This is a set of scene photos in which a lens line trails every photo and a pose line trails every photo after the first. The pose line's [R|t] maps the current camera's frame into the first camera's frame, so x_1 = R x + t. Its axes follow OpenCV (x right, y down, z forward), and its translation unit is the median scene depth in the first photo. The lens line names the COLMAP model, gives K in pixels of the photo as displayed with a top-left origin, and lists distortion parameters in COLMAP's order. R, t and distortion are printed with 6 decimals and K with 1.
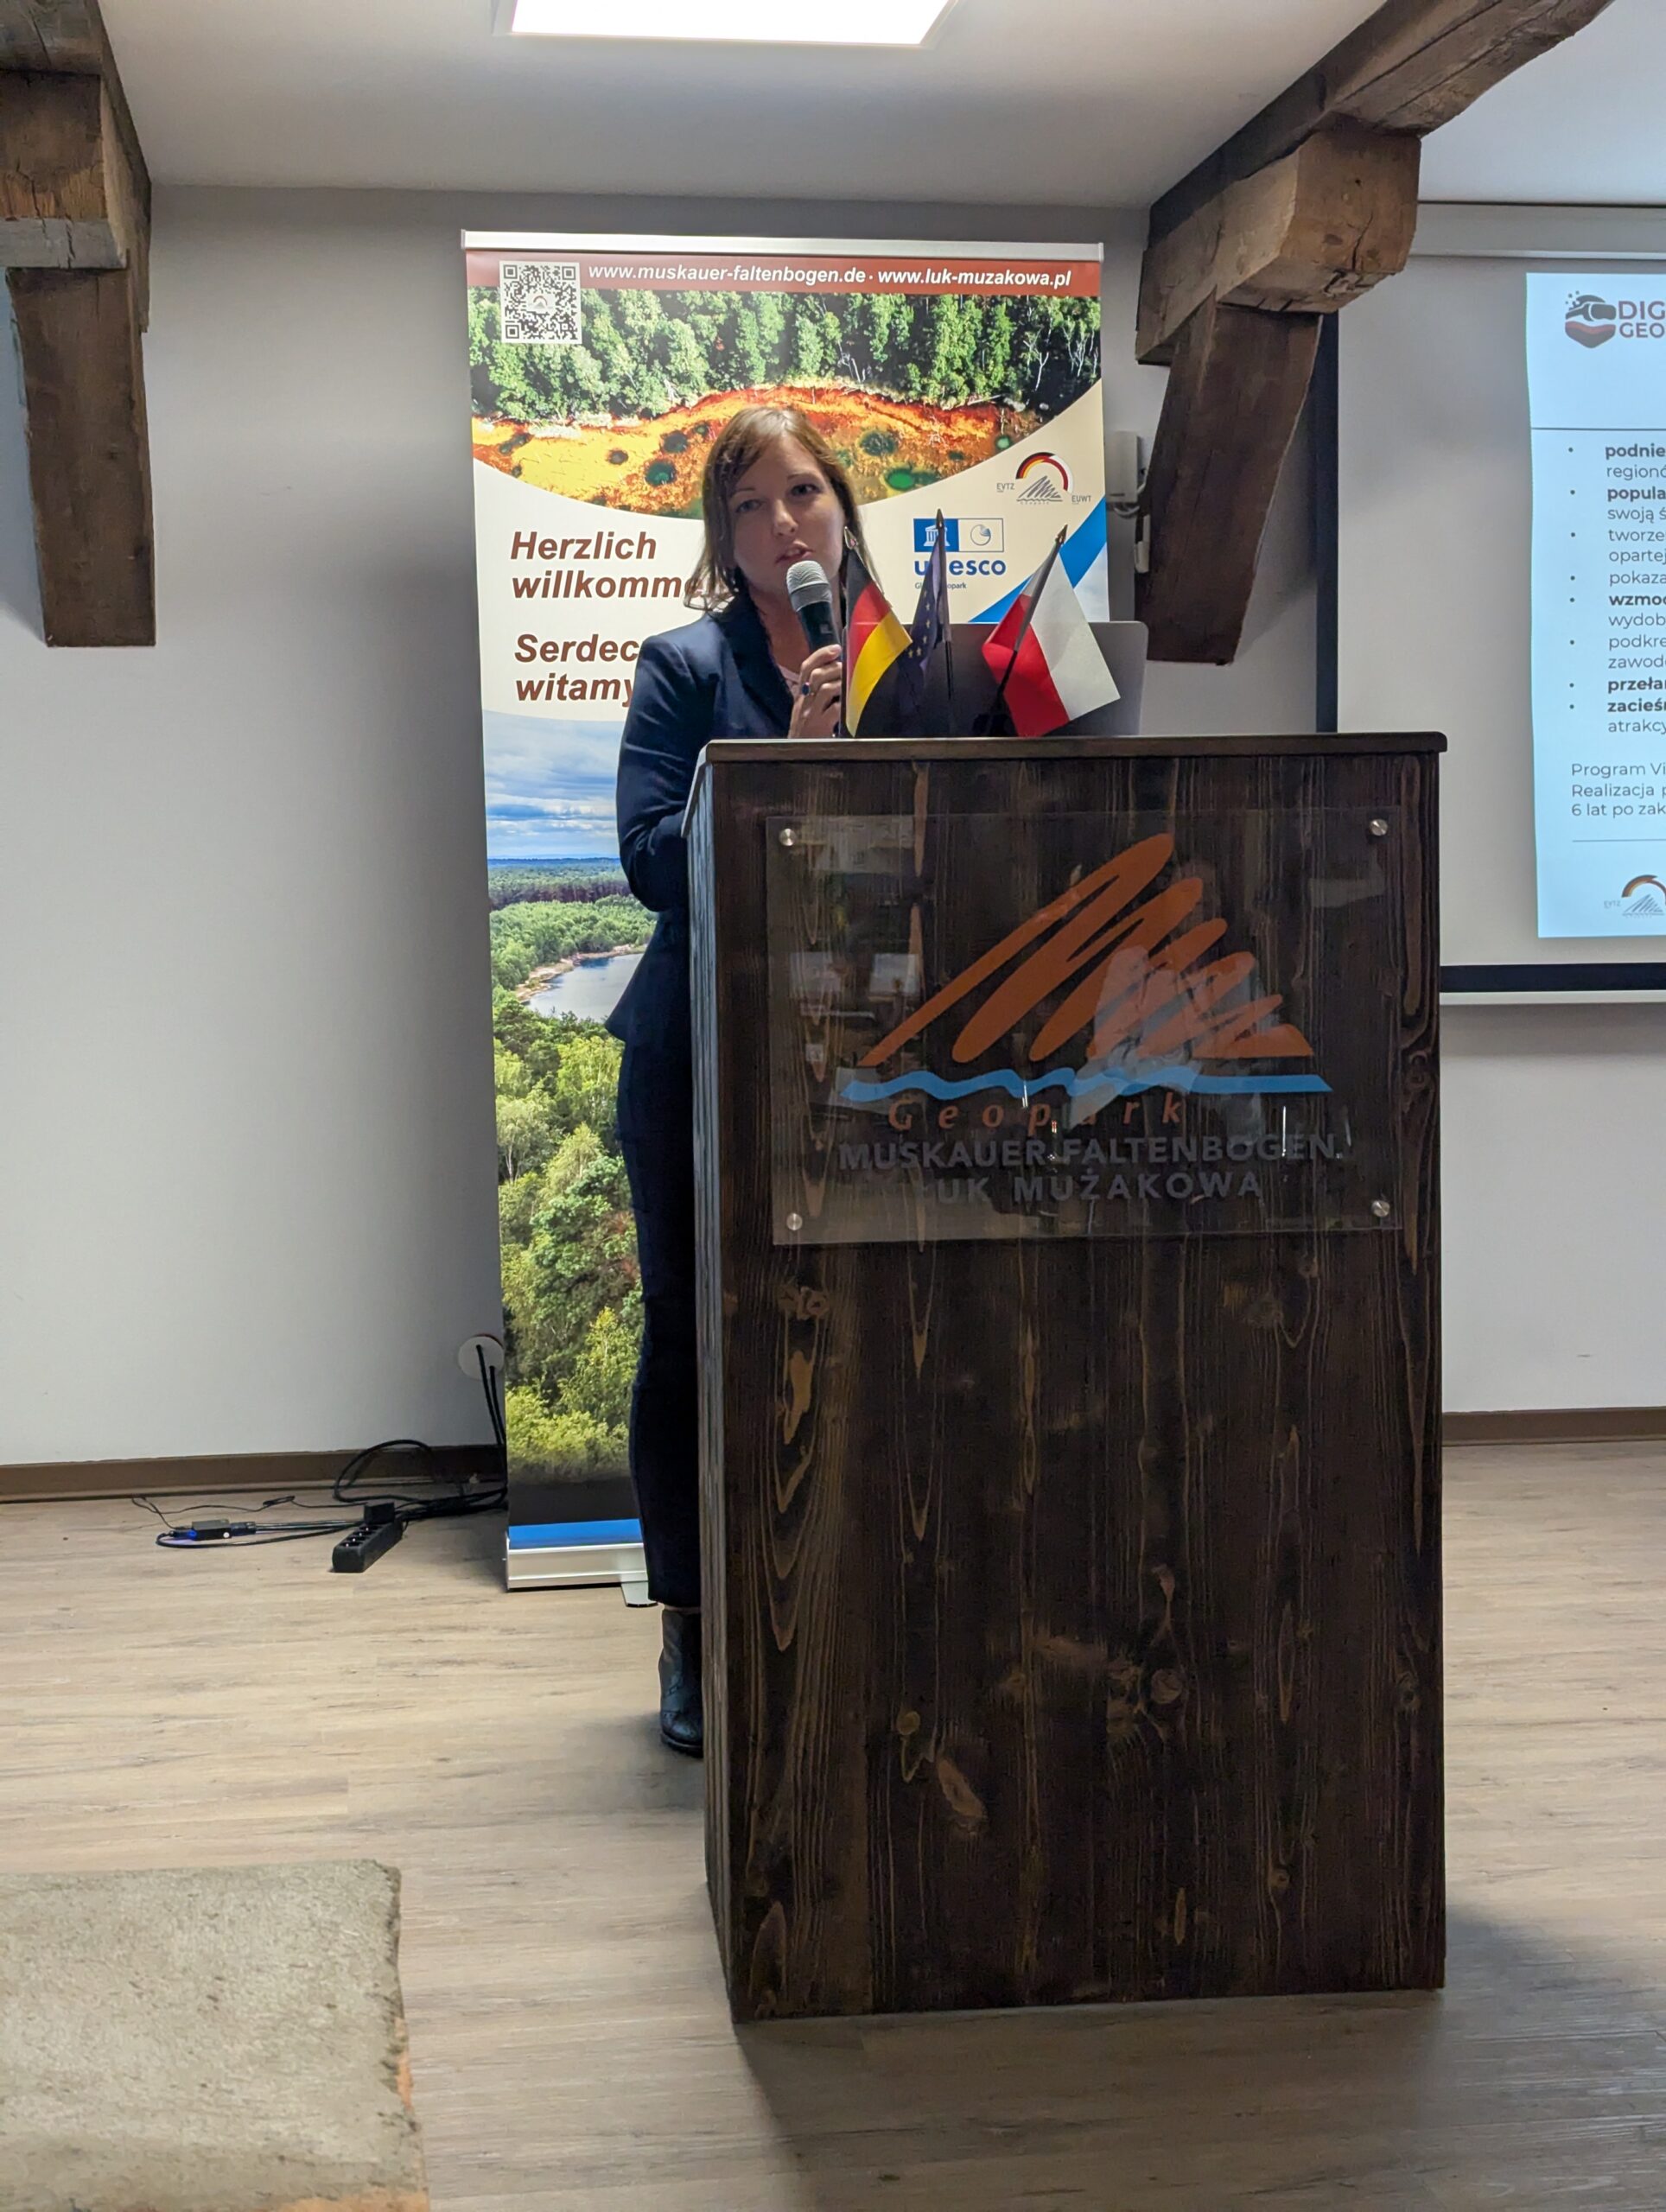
lens RADIAL K [[3082.7, 0, 813.8], [0, 3082.7, 1077.4], [0, 0, 1]] dist [0.191026, -0.709184]
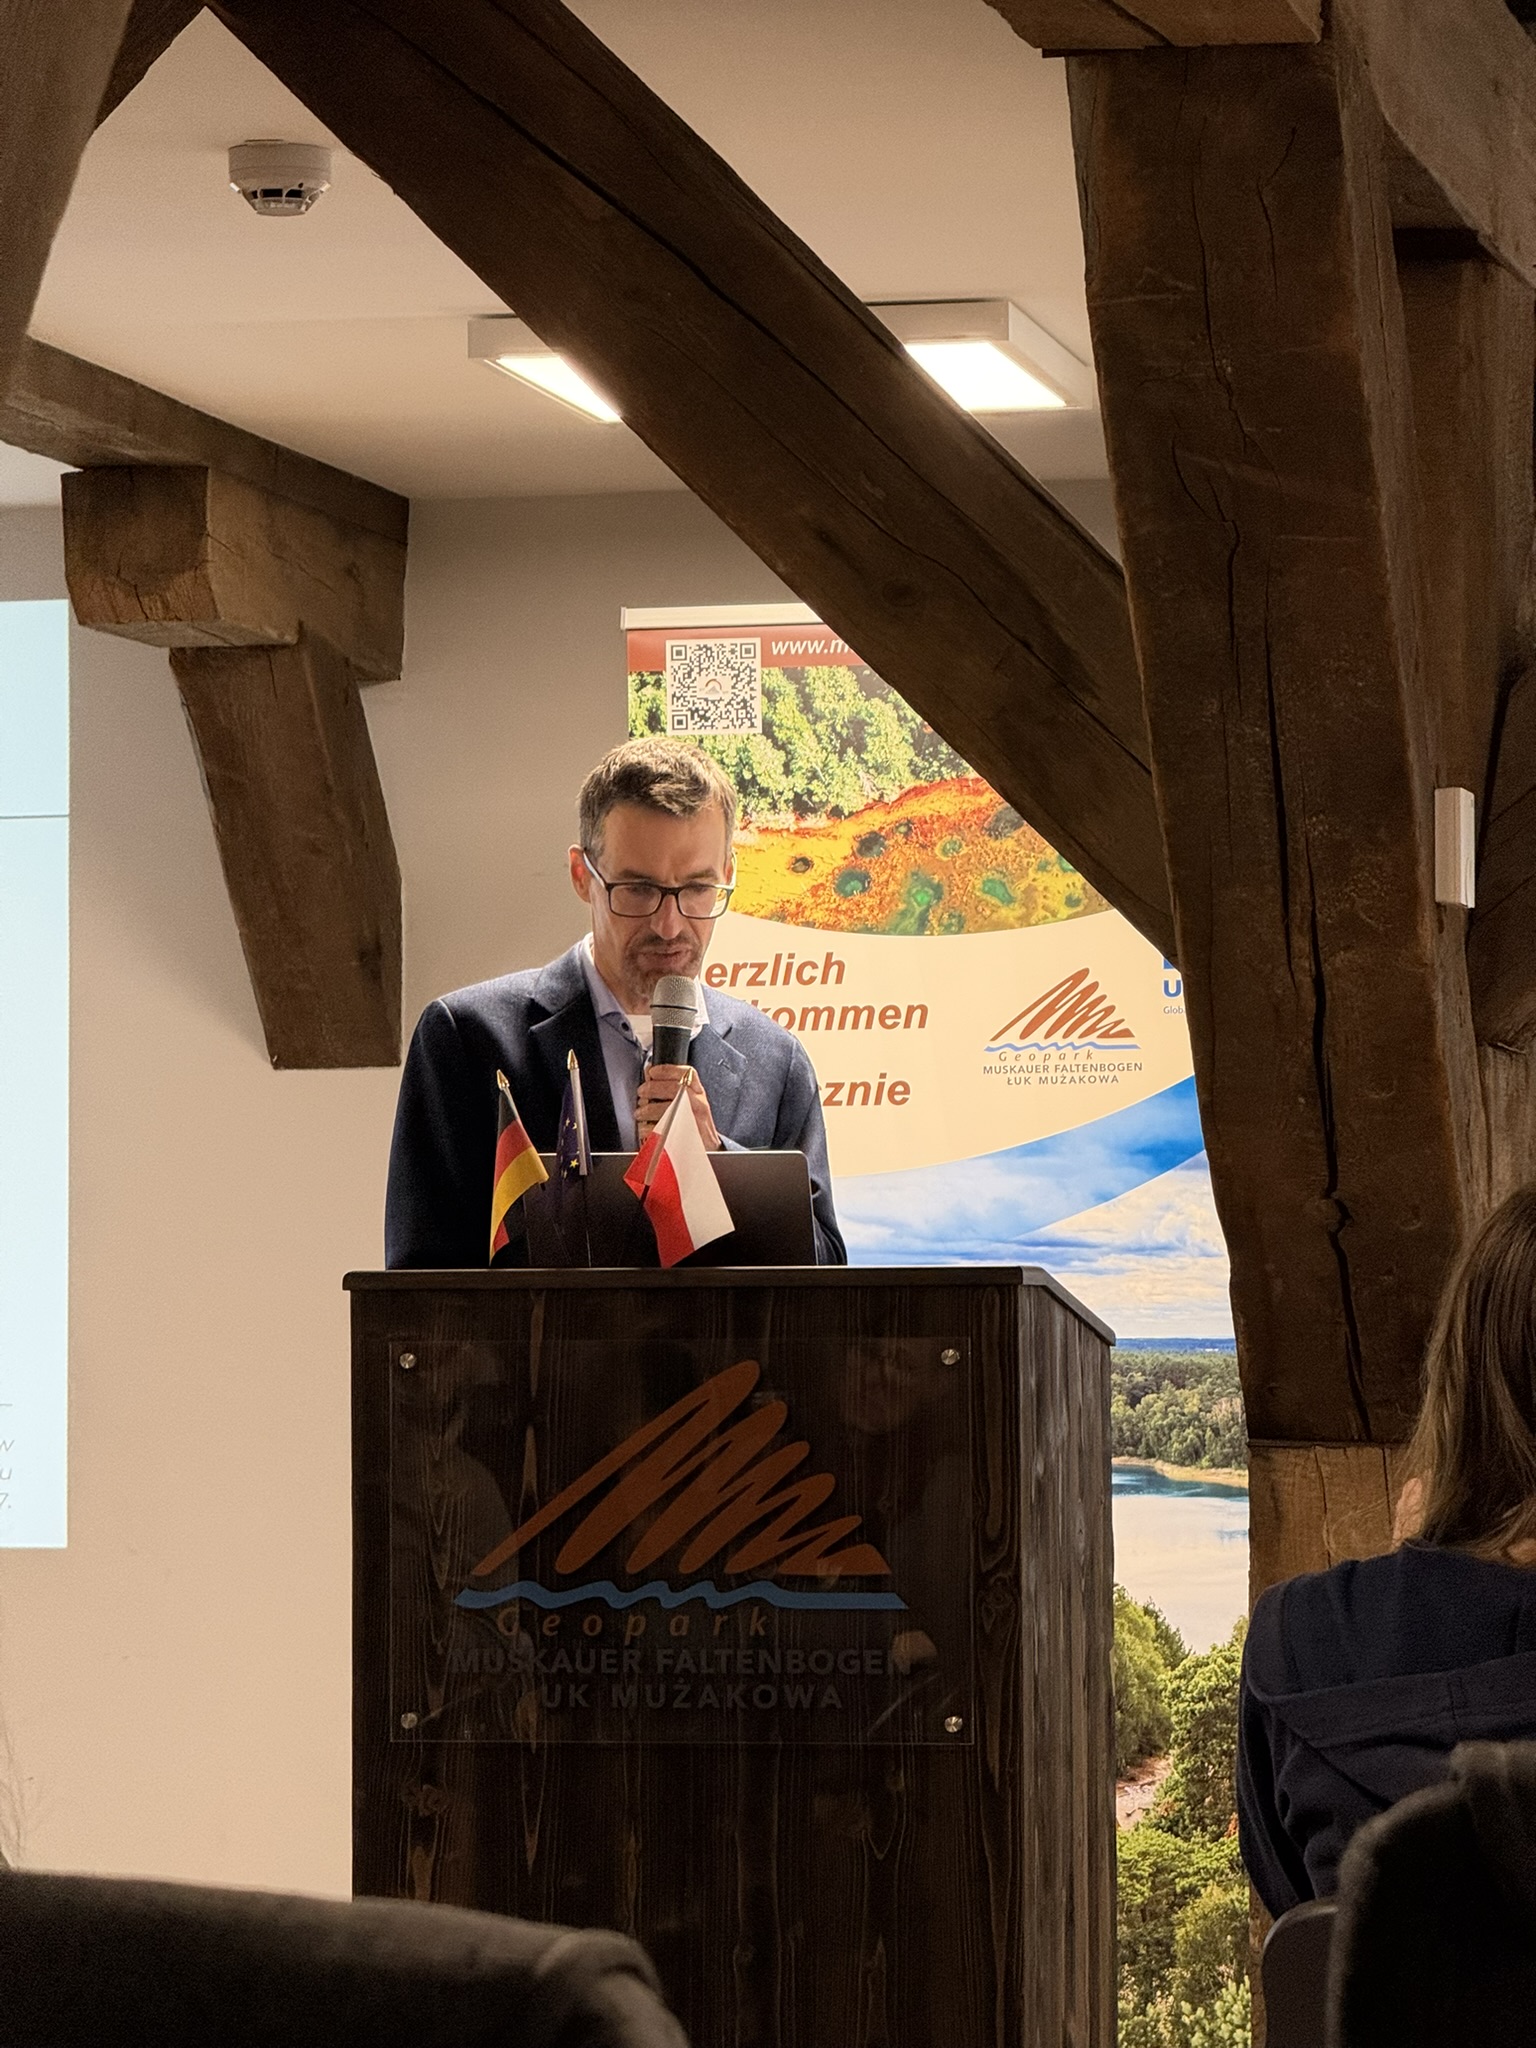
lens RADIAL K [[7164.0, 0, 765.5], [0, 7164.0, 987.5], [0, 0, 1]] dist [0.124799, 0.867518]
pose [[0.940082, -0.008426, -0.340846, 0.582669], [-0.026530, 0.994856, -0.097766, 0.020623], [0.339916, 0.100951, 0.935022, -0.794399]]
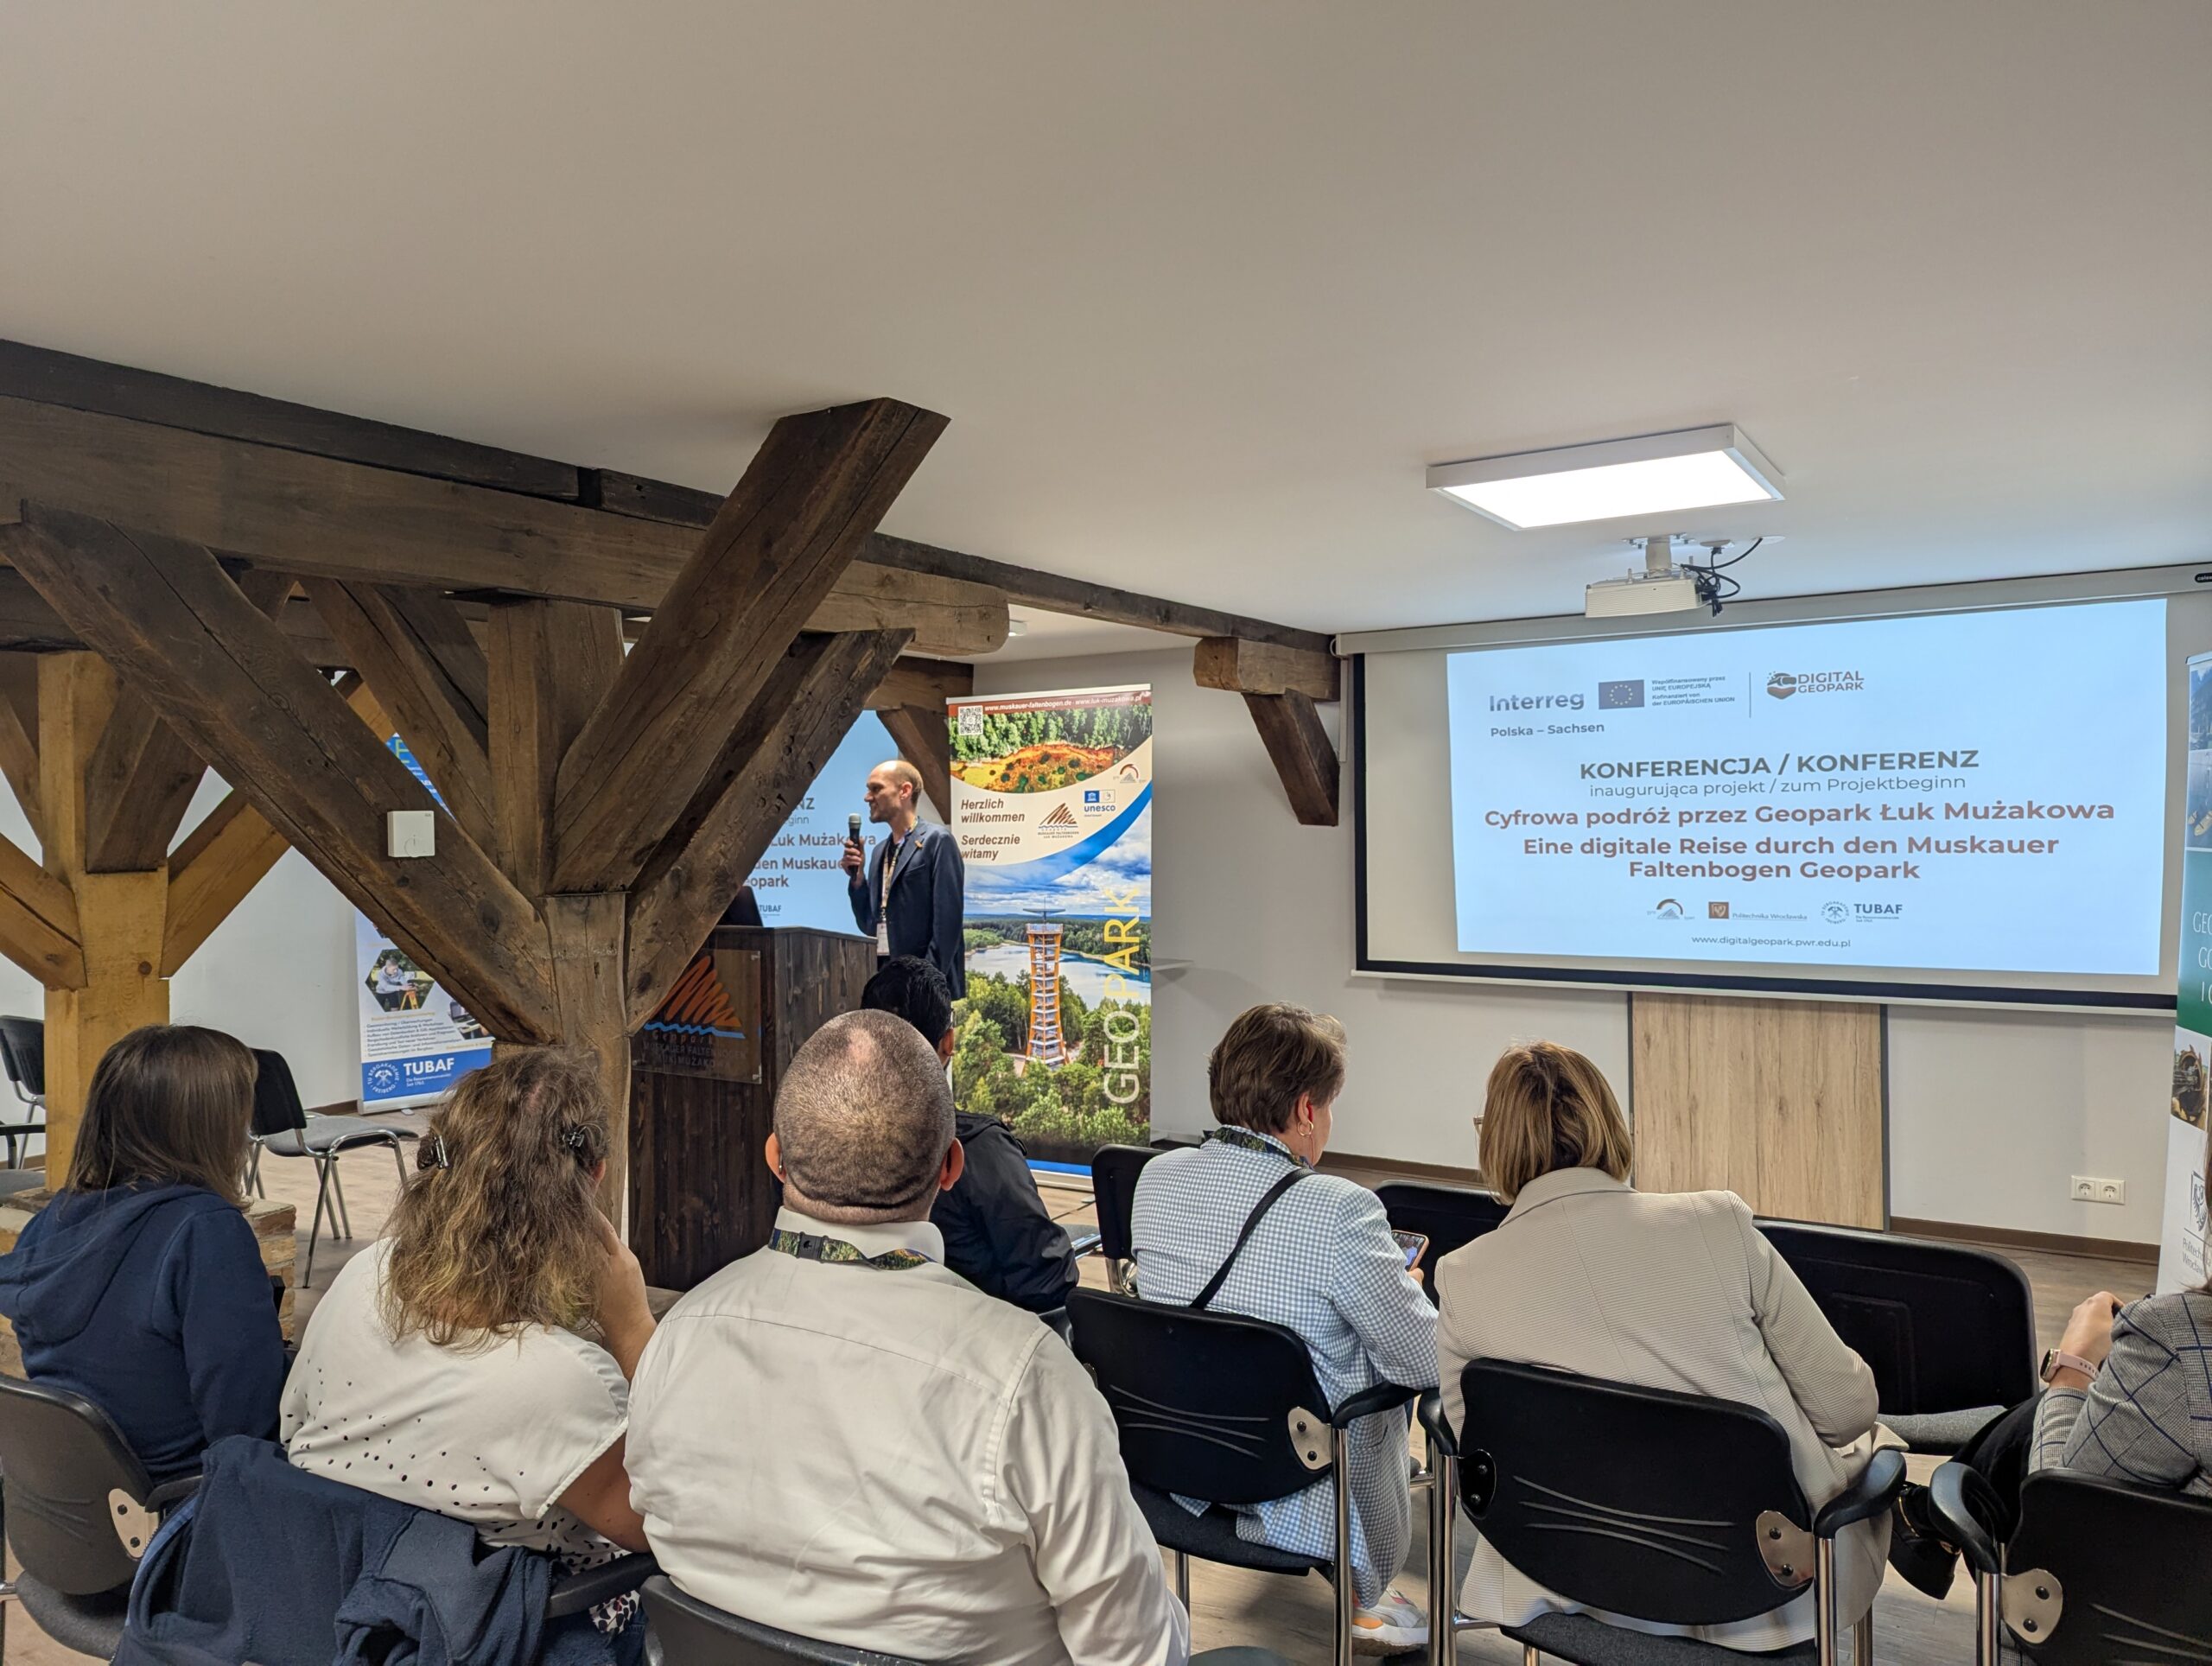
lens RADIAL K [[1538.7, 0, 1106.0], [0, 1538.7, 833.0], [0, 0, 1]] dist [0.086326, -0.111355]
pose [[0.765921, 0.006211, -0.642904, 0.914959], [-0.034308, 0.998924, -0.031221, -0.105523], [0.642018, 0.045970, 0.765310, 0.001607]]
